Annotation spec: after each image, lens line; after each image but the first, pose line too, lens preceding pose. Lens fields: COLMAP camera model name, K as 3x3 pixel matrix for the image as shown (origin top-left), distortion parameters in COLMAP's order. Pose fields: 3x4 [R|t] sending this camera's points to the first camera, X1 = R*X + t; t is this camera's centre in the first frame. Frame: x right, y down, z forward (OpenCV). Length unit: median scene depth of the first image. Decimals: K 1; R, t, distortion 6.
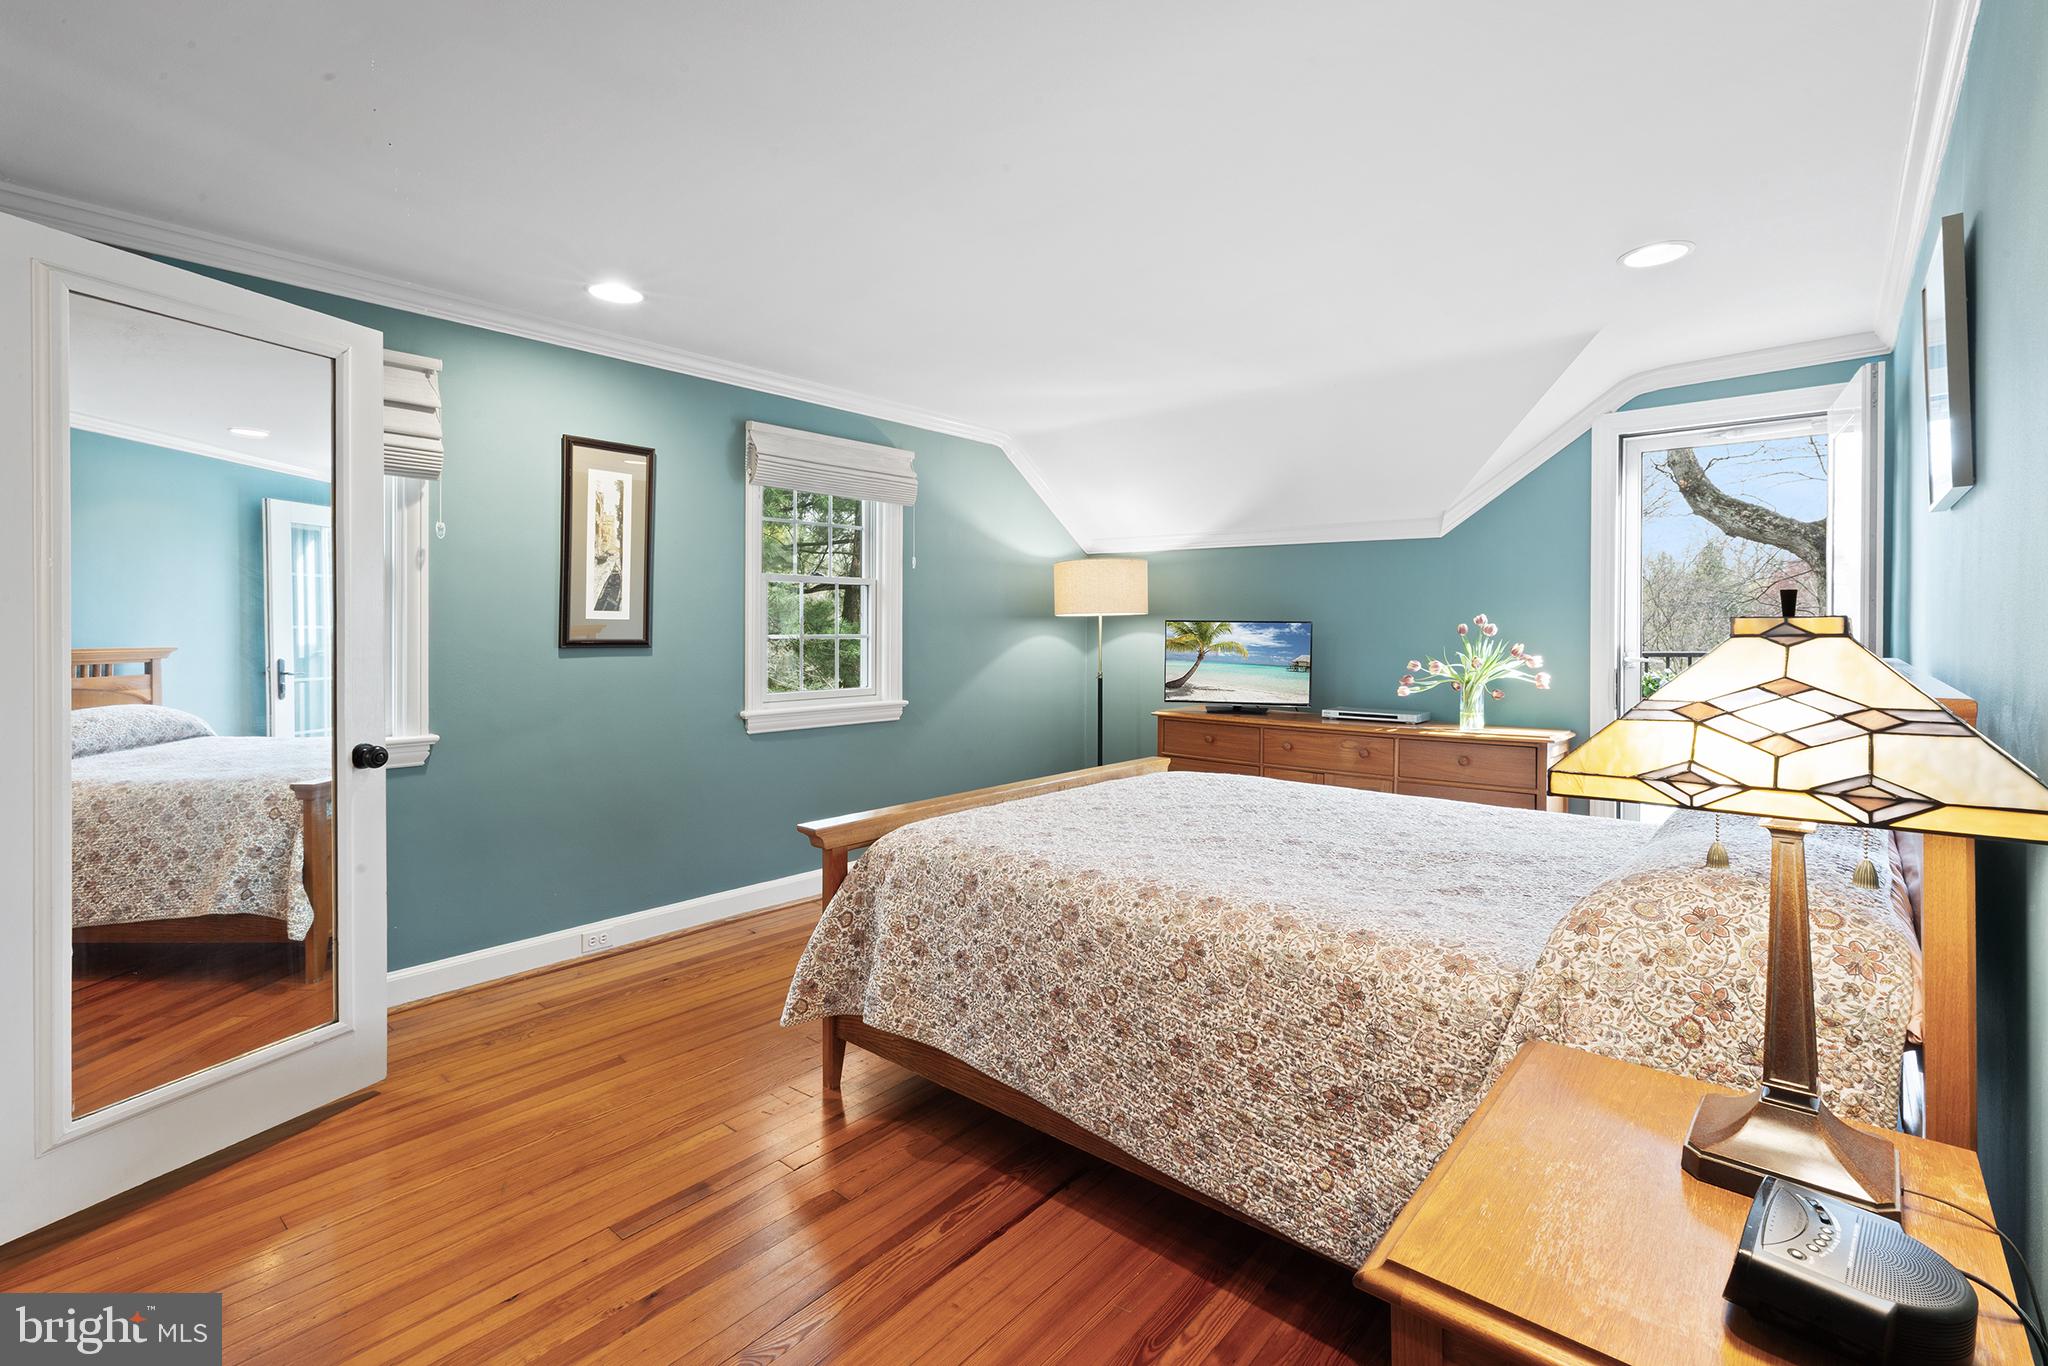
lens RADIAL K [[923.2, 0, 992.6], [0, 923.2, 638.7], [0, 0, 1]] dist [0.002094, -0.000954]
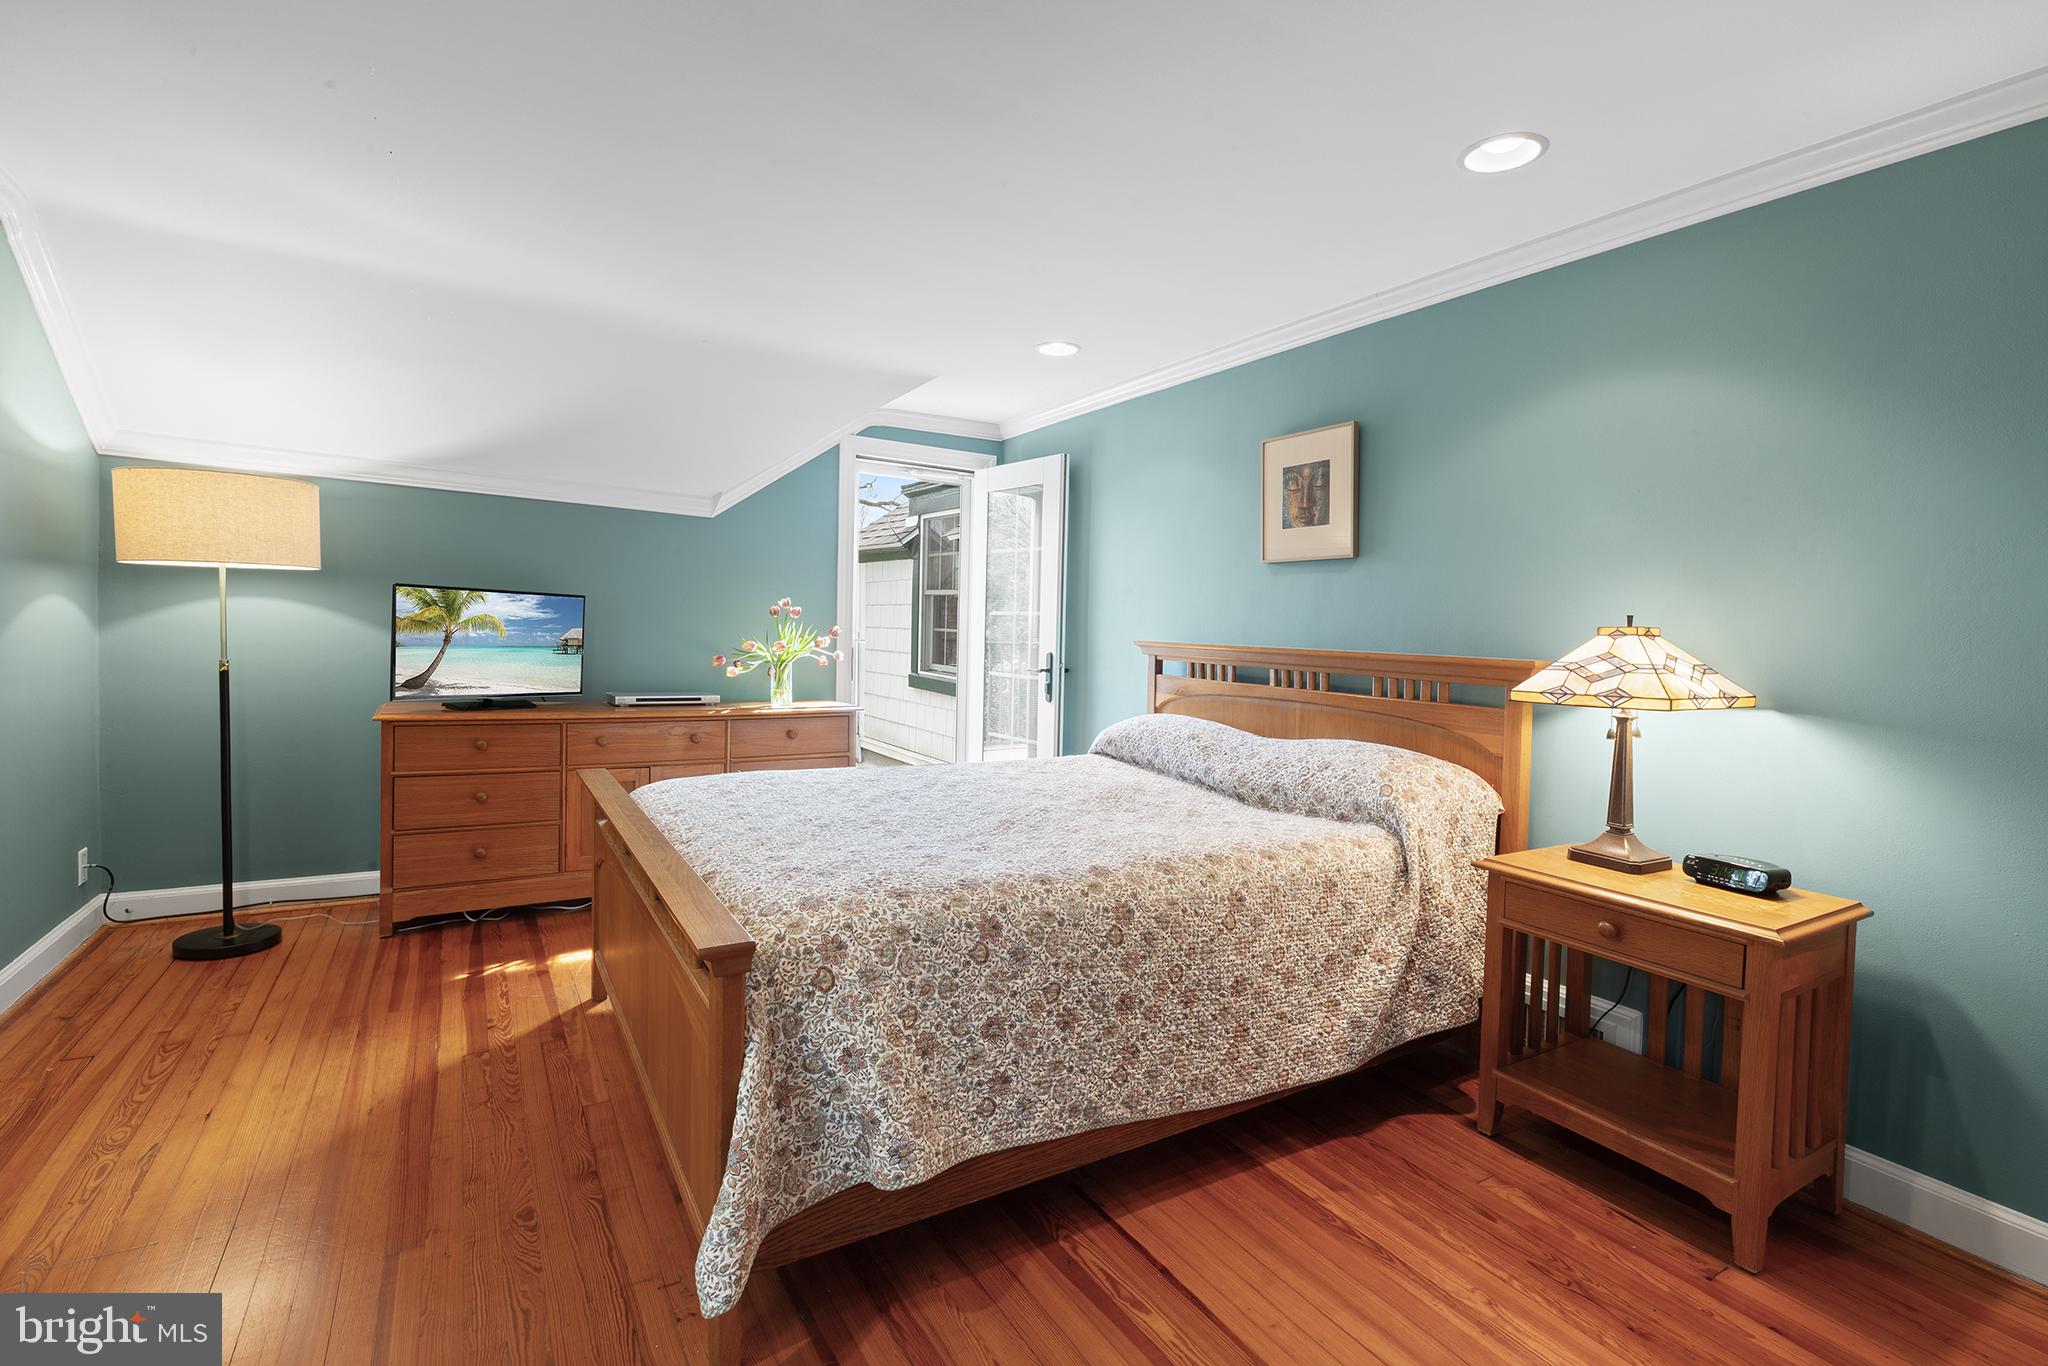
lens RADIAL K [[923.2, 0, 1021.8], [0, 923.2, 671.3], [0, 0, 1]] dist [0.002094, -0.000954]
pose [[0.298878, -0.034525, 0.953667, -0.808671], [-0.021854, 0.998836, 0.043009, 0.013121], [-0.954041, -0.033696, 0.297775, 0.801380]]
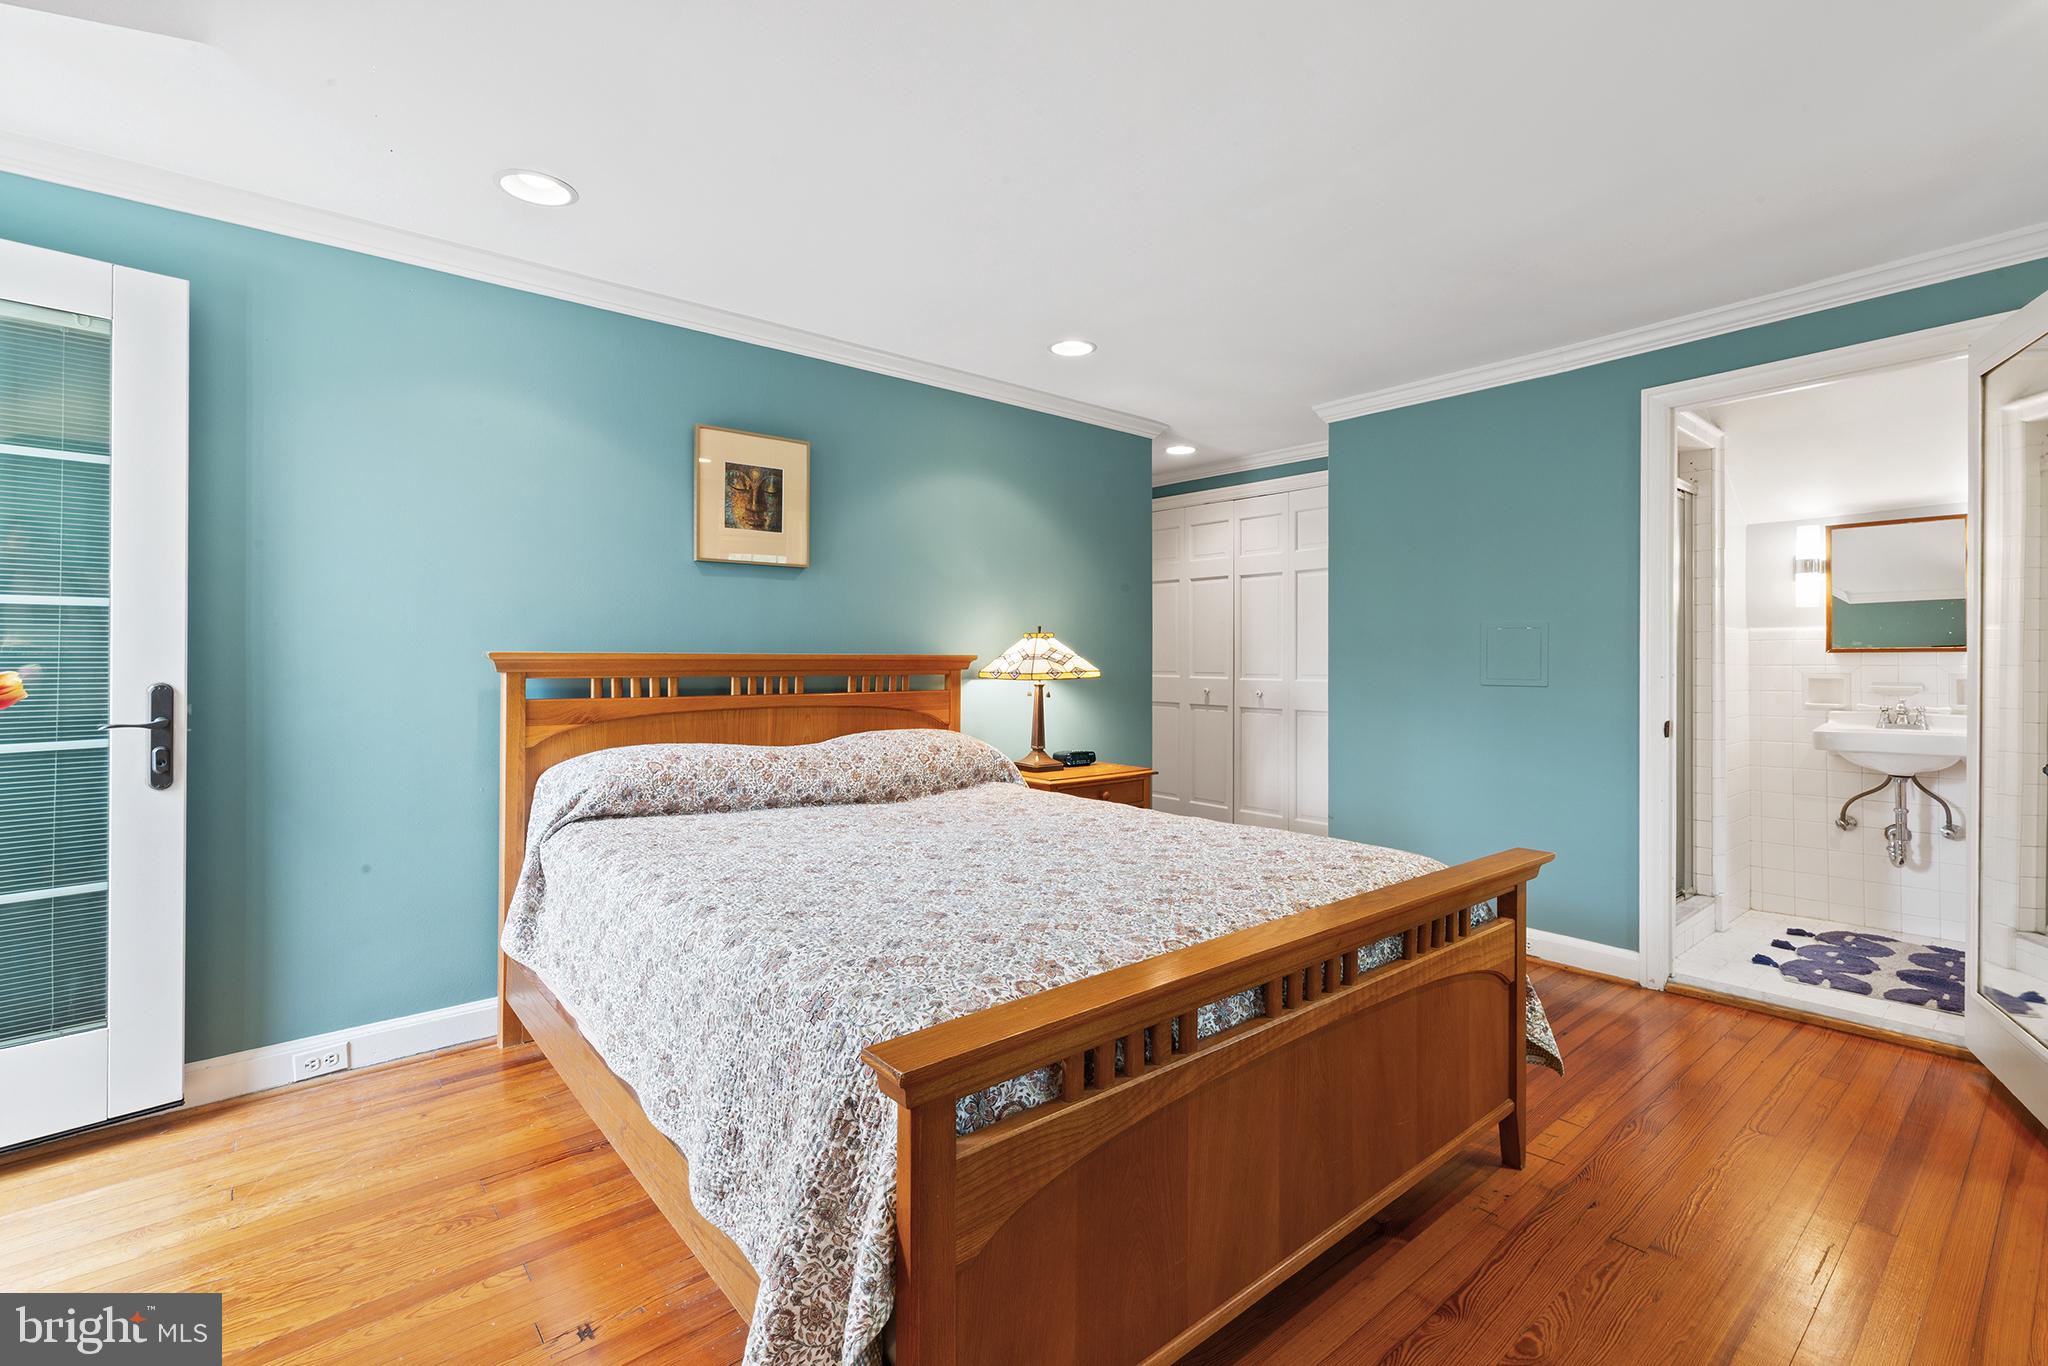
lens RADIAL K [[923.2, 0, 1038.7], [0, 923.2, 650.1], [0, 0, 1]] dist [0.002094, -0.000954]
pose [[-0.990880, -0.001108, 0.134745, -0.079319], [-0.000326, 0.999983, 0.005824, 0.015310], [-0.134749, 0.005727, -0.990863, 1.913750]]
